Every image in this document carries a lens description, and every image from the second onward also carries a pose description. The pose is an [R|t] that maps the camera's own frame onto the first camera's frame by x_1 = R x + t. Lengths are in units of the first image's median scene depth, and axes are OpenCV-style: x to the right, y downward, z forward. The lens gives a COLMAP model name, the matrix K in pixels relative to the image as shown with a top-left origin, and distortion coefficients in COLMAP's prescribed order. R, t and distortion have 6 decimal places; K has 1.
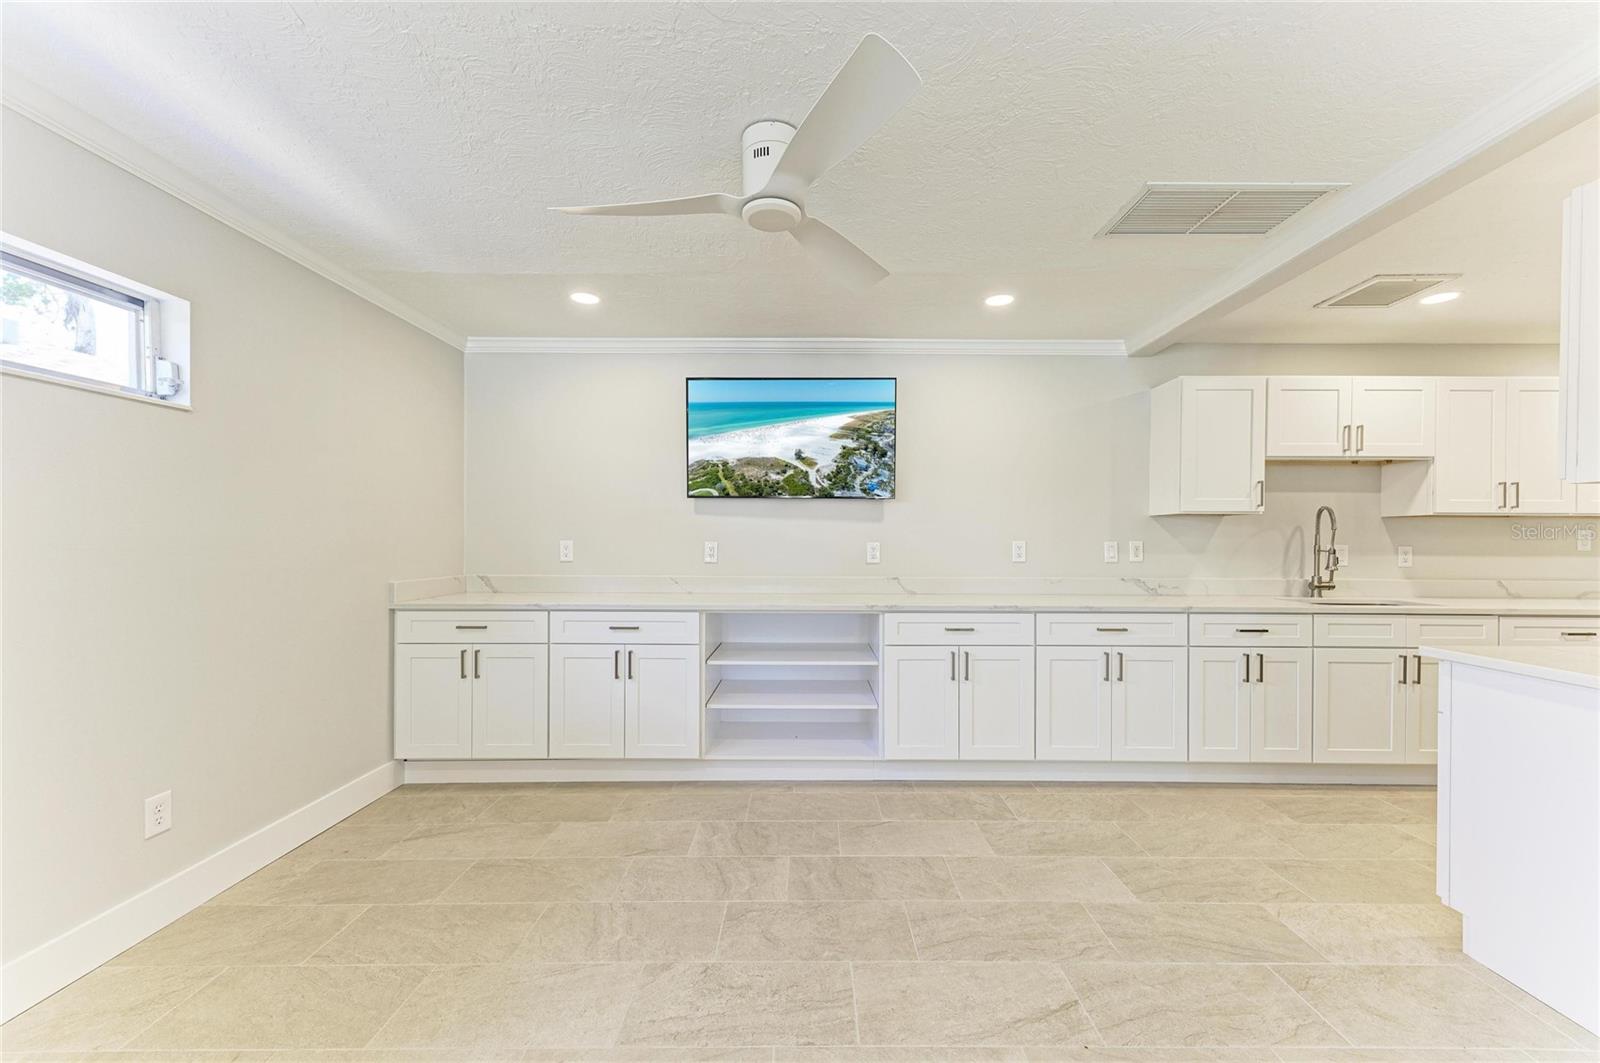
lens RADIAL K [[621.3, 0, 798.0], [0, 621.3, 540.7], [0, 0, 1]] dist [0.000618, 0.000023]
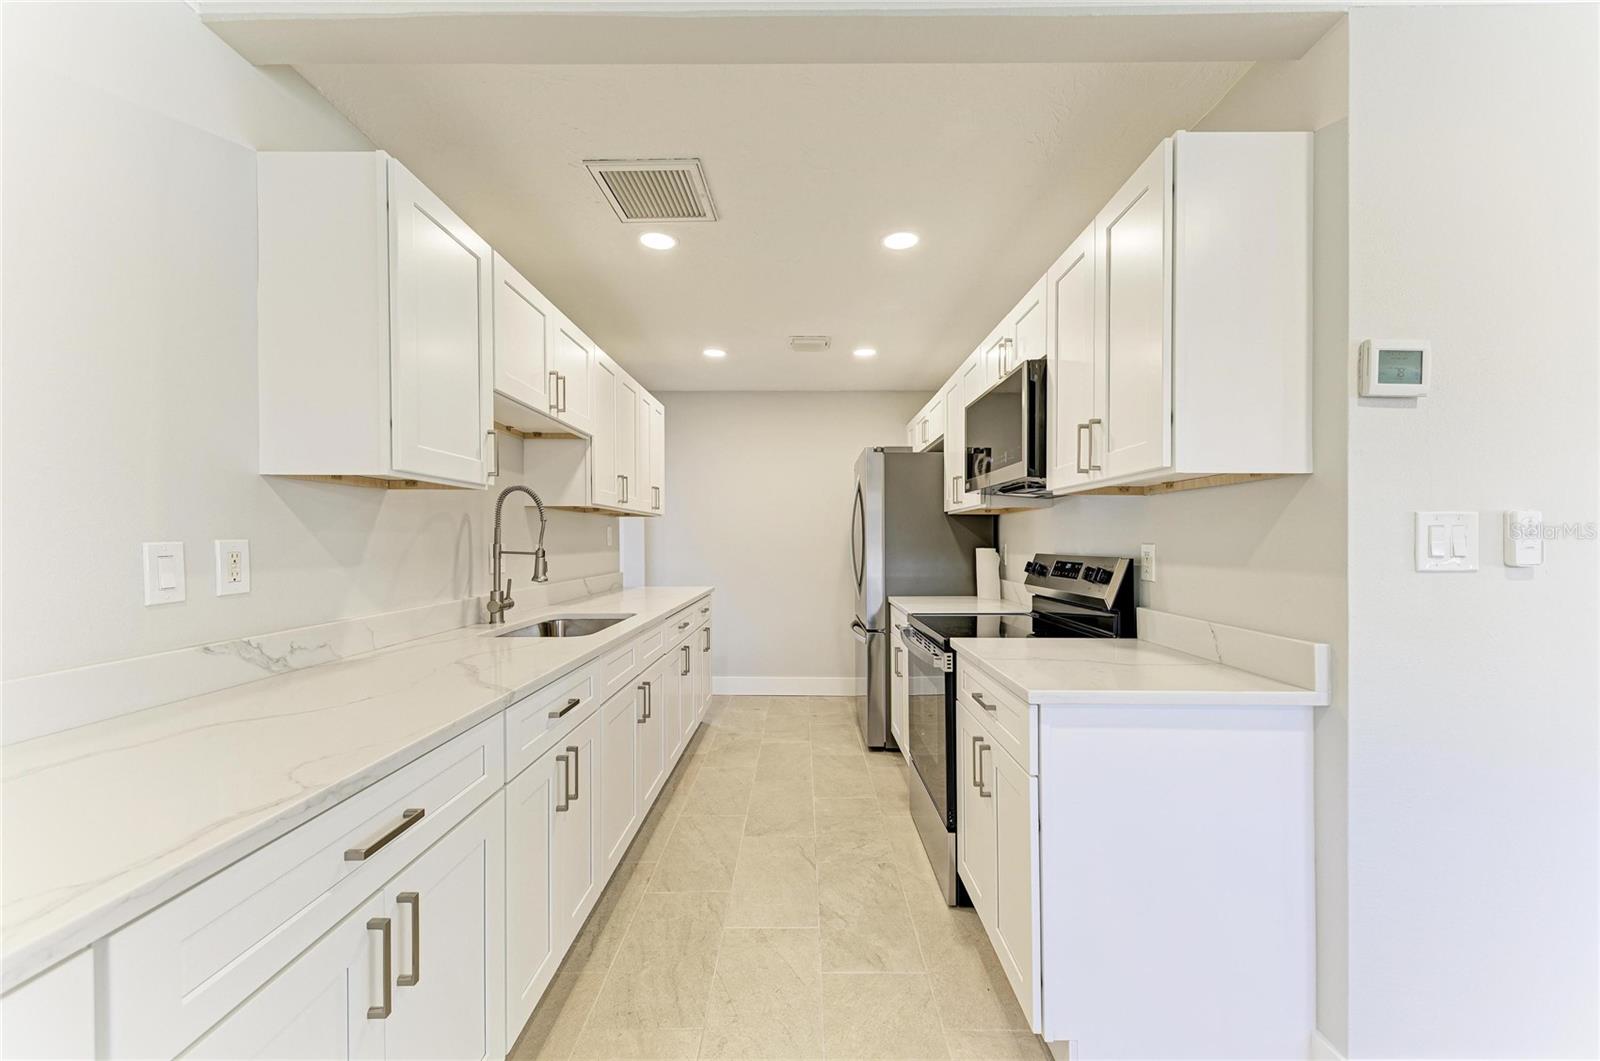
lens RADIAL K [[621.3, 0, 798.0], [0, 621.3, 539.7], [0, 0, 1]] dist [0.000618, 0.000023]
pose [[-0.016620, -0.004591, 0.999851, 0.174826], [0.007244, 0.999963, 0.004712, 0.001666], [-0.999836, 0.007321, -0.016586, 0.693949]]
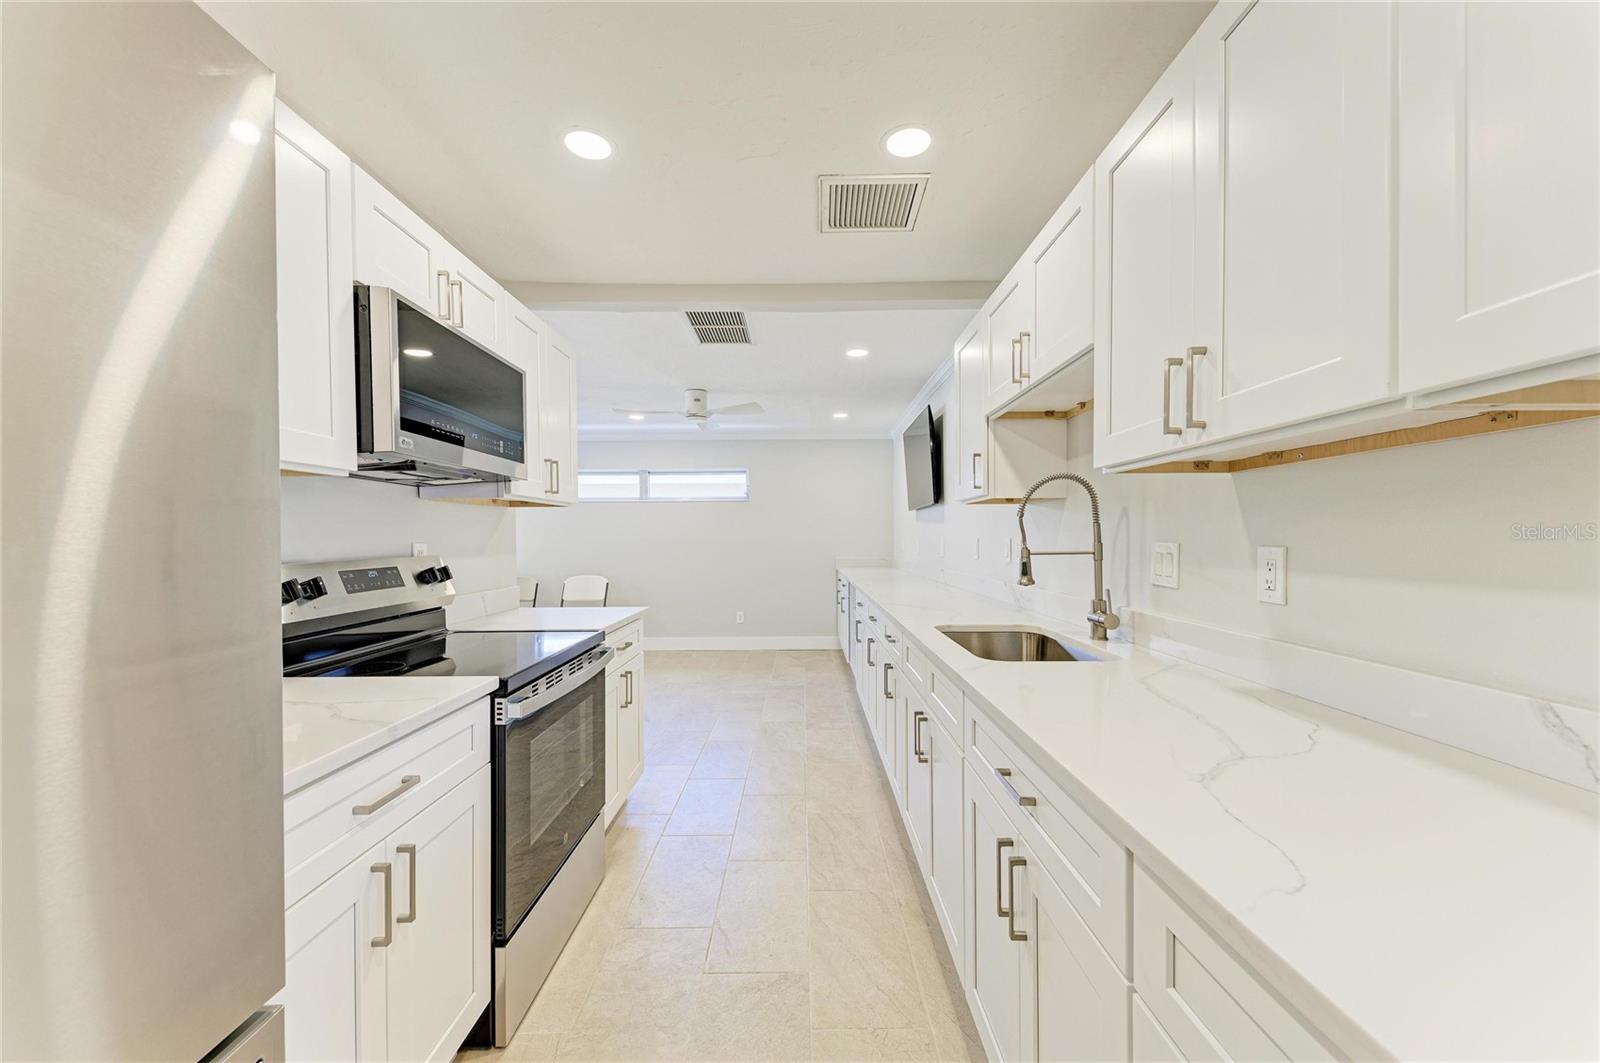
lens RADIAL K [[621.3, 0, 798.0], [0, 621.3, 540.7], [0, 0, 1]] dist [0.000618, 0.000023]
pose [[0.019073, 0.002332, -0.999815, 1.374818], [-0.004307, 0.999988, 0.002250, 0.005932], [0.999809, 0.004263, 0.019083, 0.728933]]
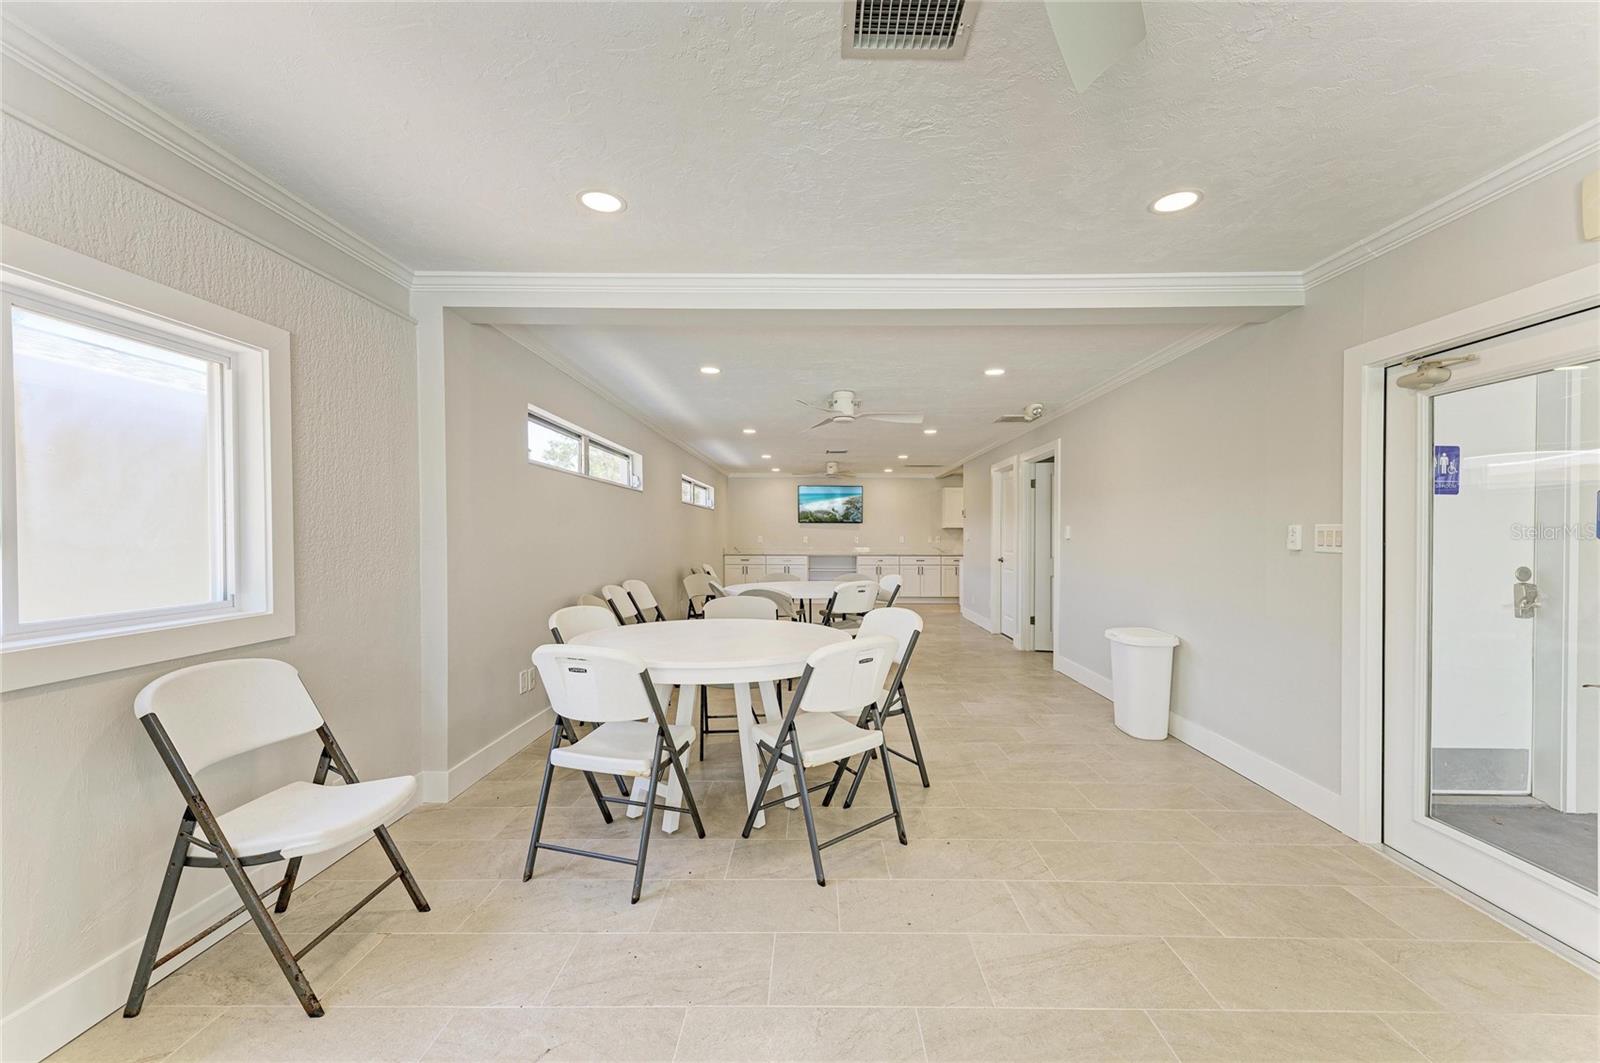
lens RADIAL K [[621.3, 0, 798.0], [0, 621.3, 540.7], [0, 0, 1]] dist [0.000618, 0.000023]
pose [[0.999975, -0.000625, 0.007018, -0.204031], [0.000605, 0.999996, 0.002794, 0.013116], [-0.007020, -0.002790, 0.999971, -2.232802]]
